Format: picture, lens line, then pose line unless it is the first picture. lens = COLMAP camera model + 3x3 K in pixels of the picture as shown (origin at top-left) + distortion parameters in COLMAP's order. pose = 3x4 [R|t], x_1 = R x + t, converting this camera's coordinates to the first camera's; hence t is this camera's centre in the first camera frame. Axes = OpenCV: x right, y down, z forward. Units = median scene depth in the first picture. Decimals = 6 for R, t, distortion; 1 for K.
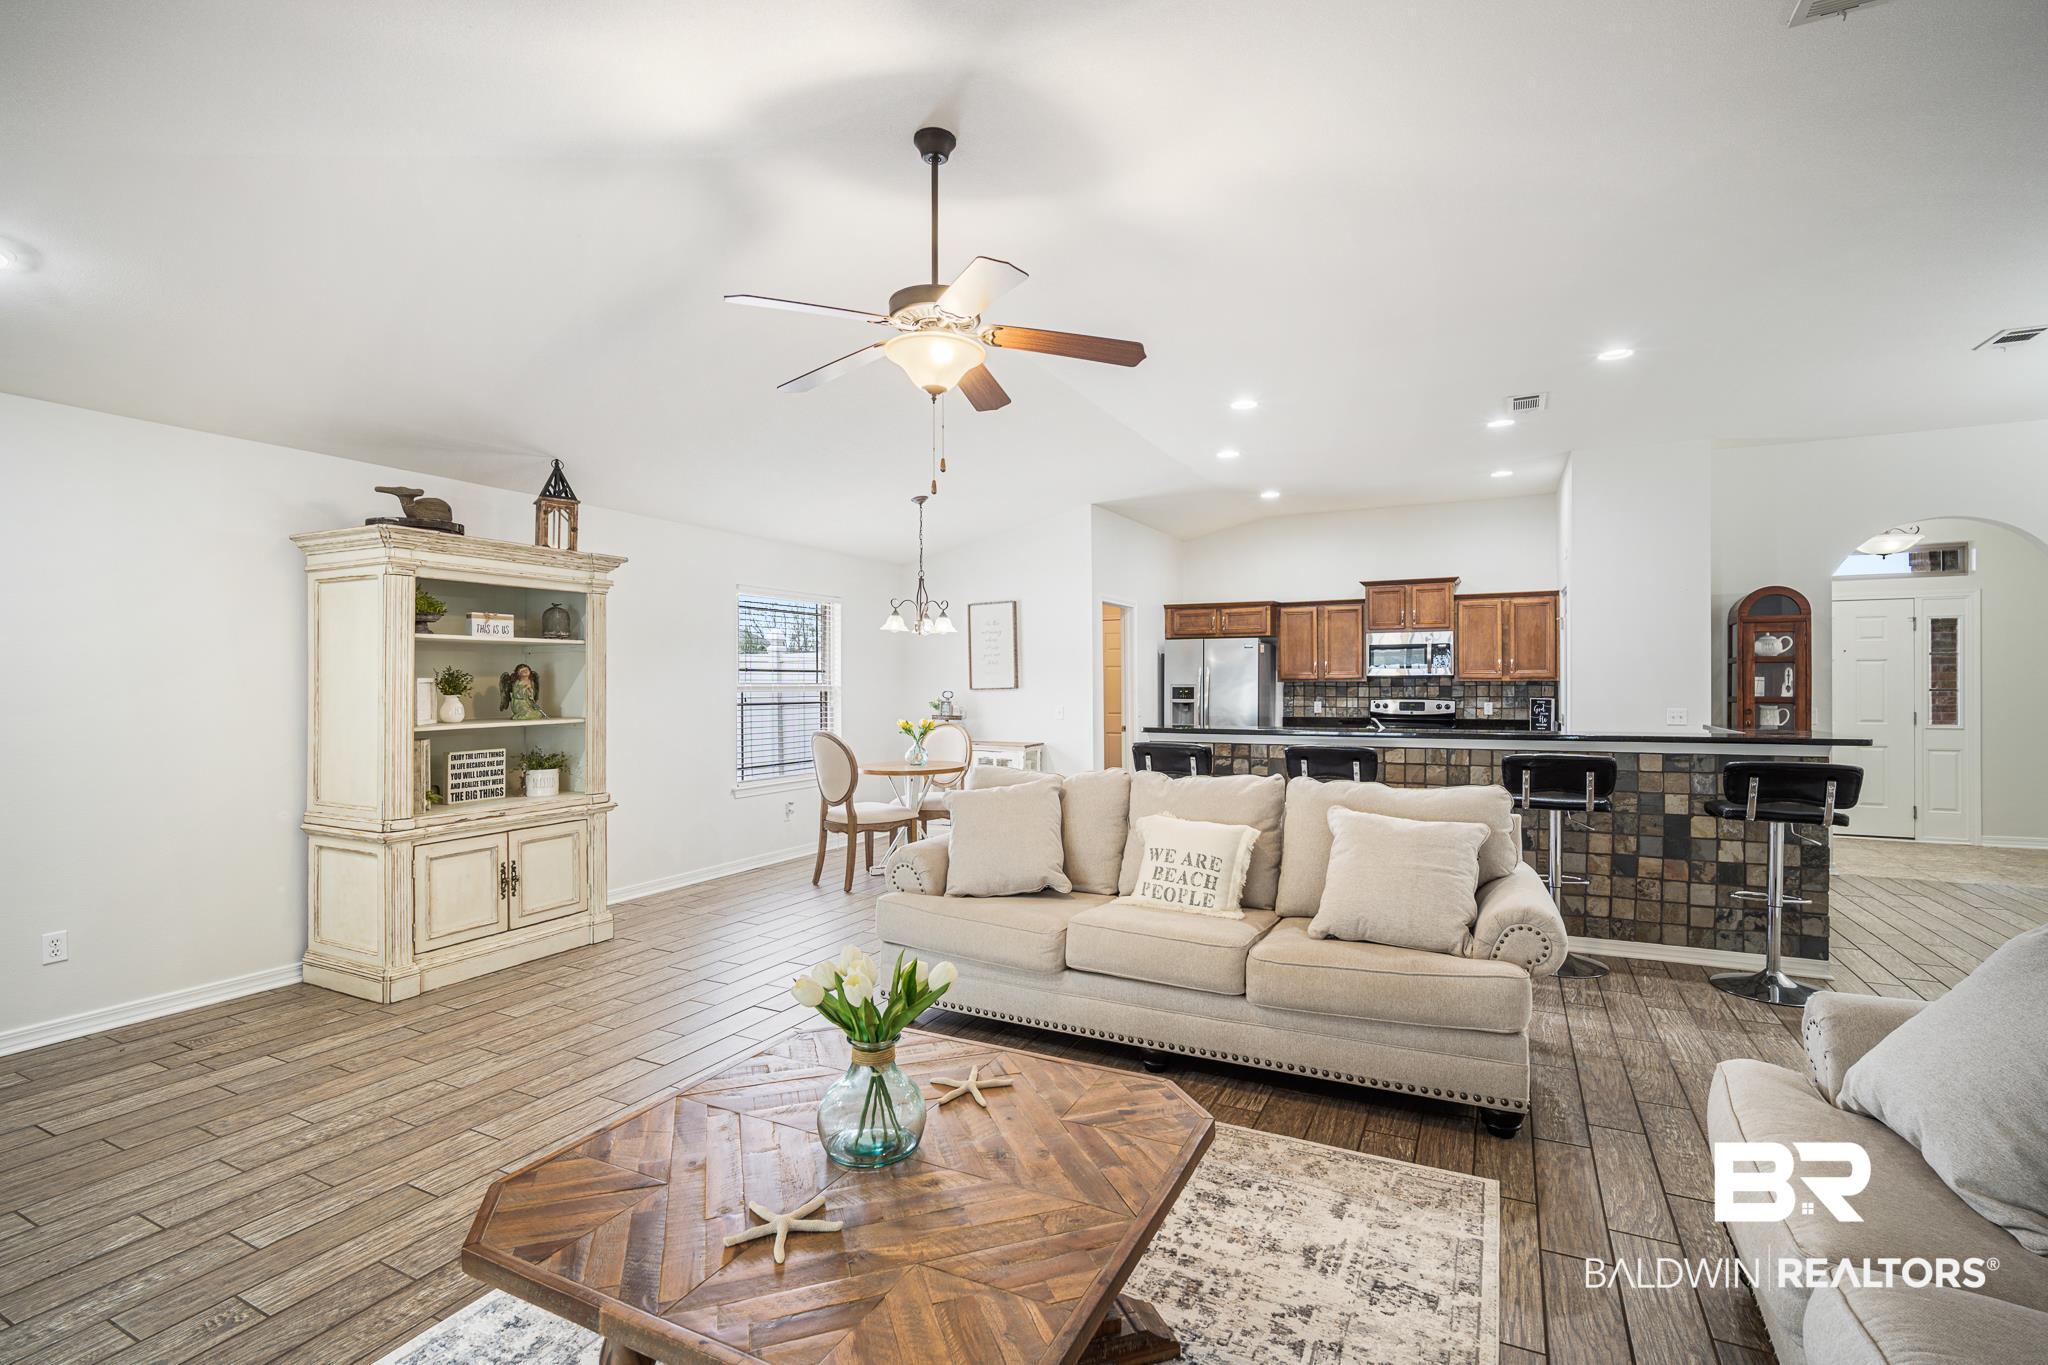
lens RADIAL K [[890.1, 0, 1059.1], [0, 890.1, 699.1], [0, 0, 1]] dist [-0.004319, 0.000134]
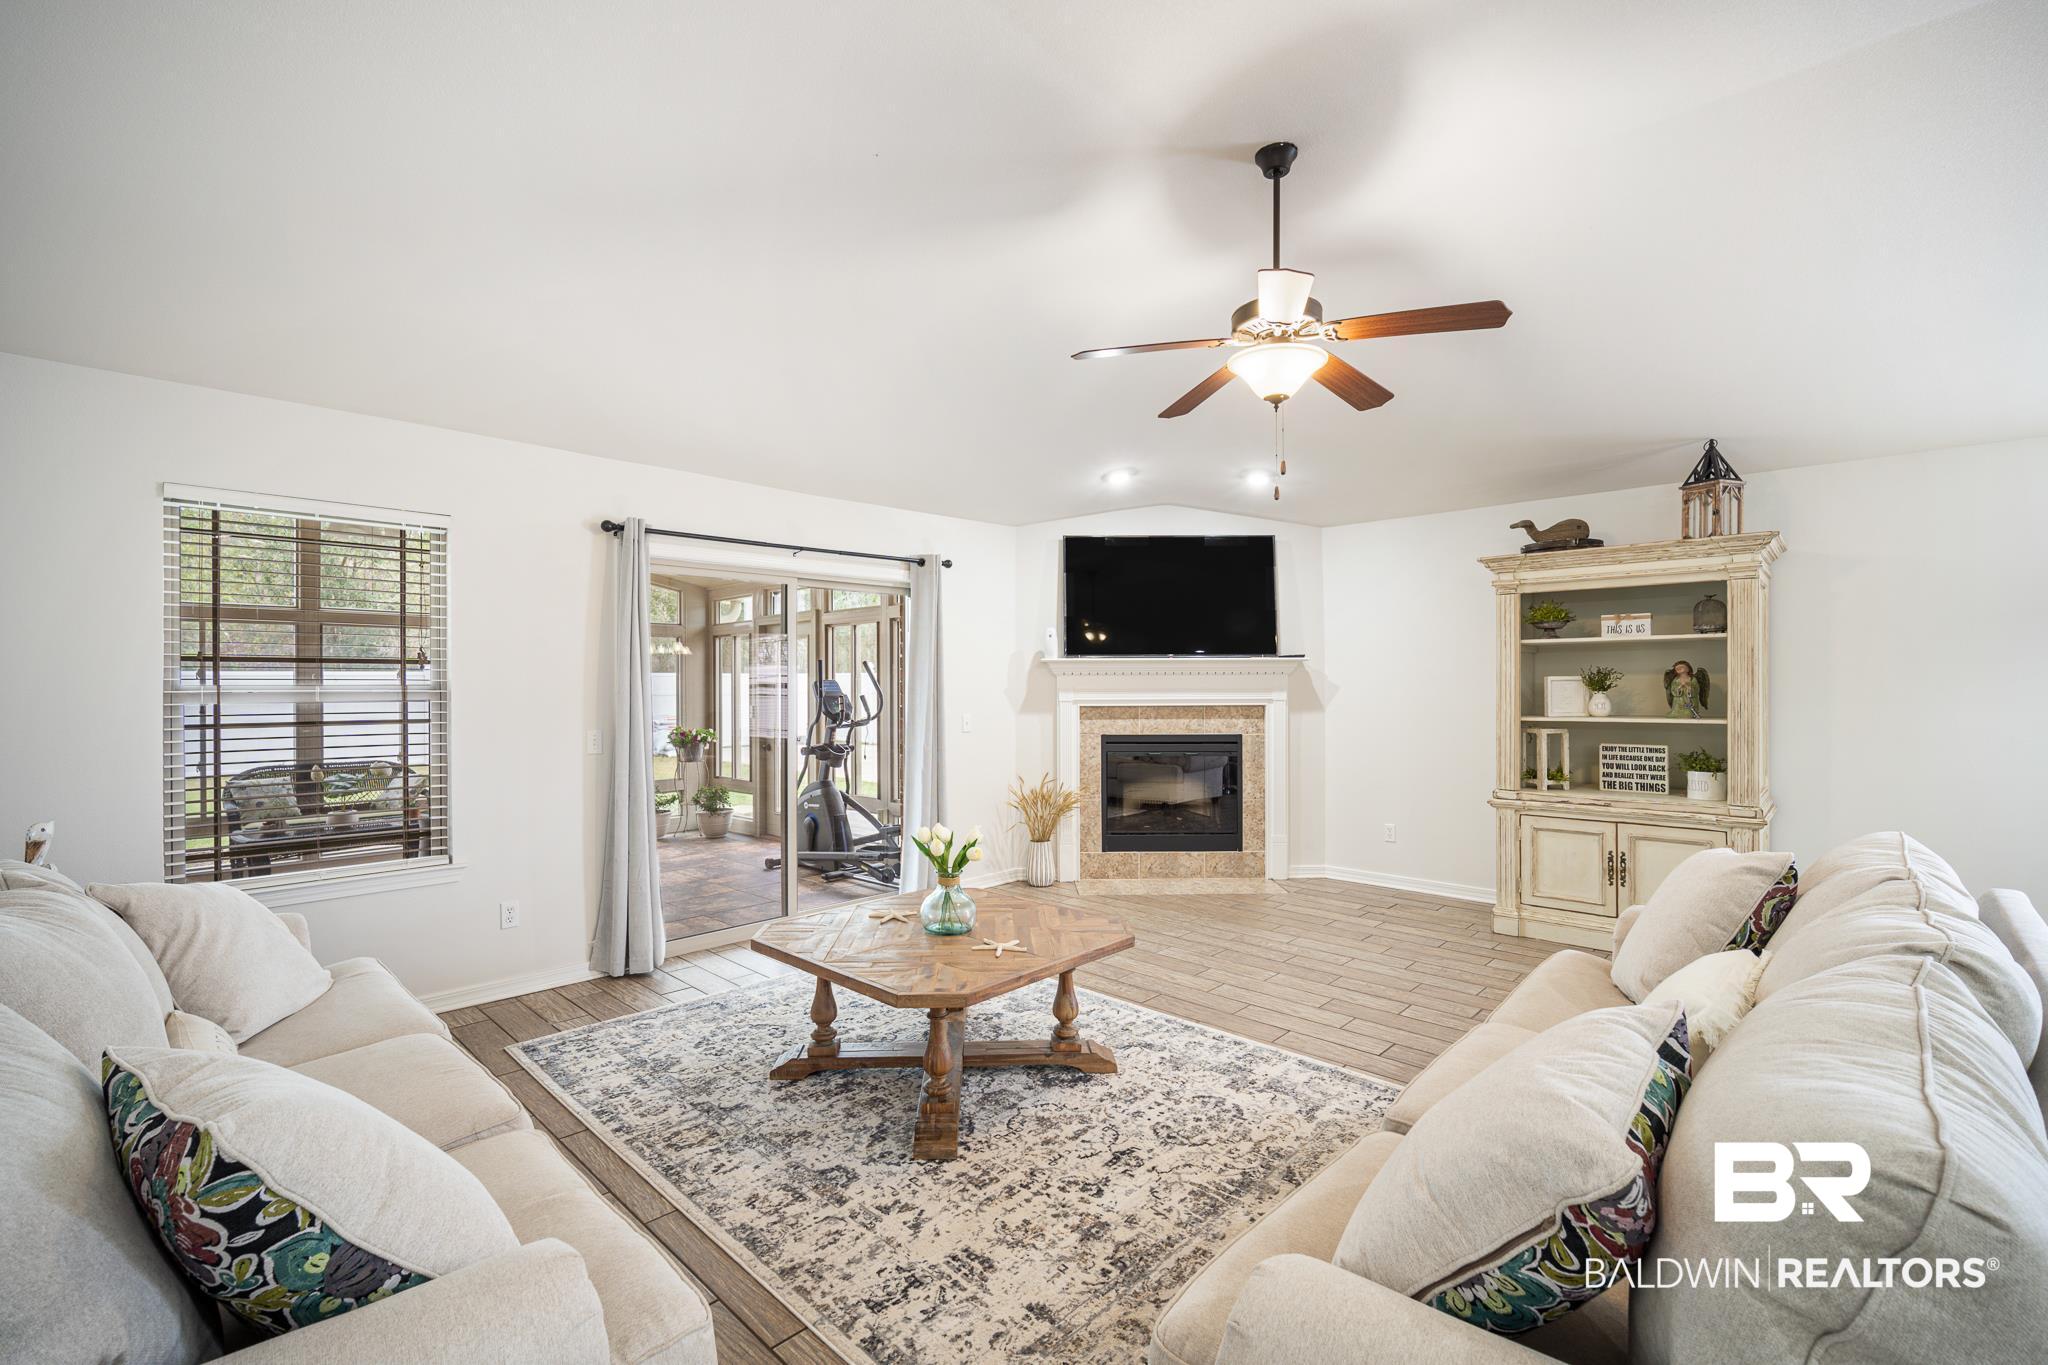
lens RADIAL K [[890.1, 0, 1021.6], [0, 890.1, 676.7], [0, 0, 1]] dist [-0.004319, 0.000134]
pose [[-0.288320, -0.005640, -0.957518, 0.579828], [-0.013423, 0.999908, -0.001848, -0.011120], [0.957440, 0.012320, -0.288369, 0.626790]]
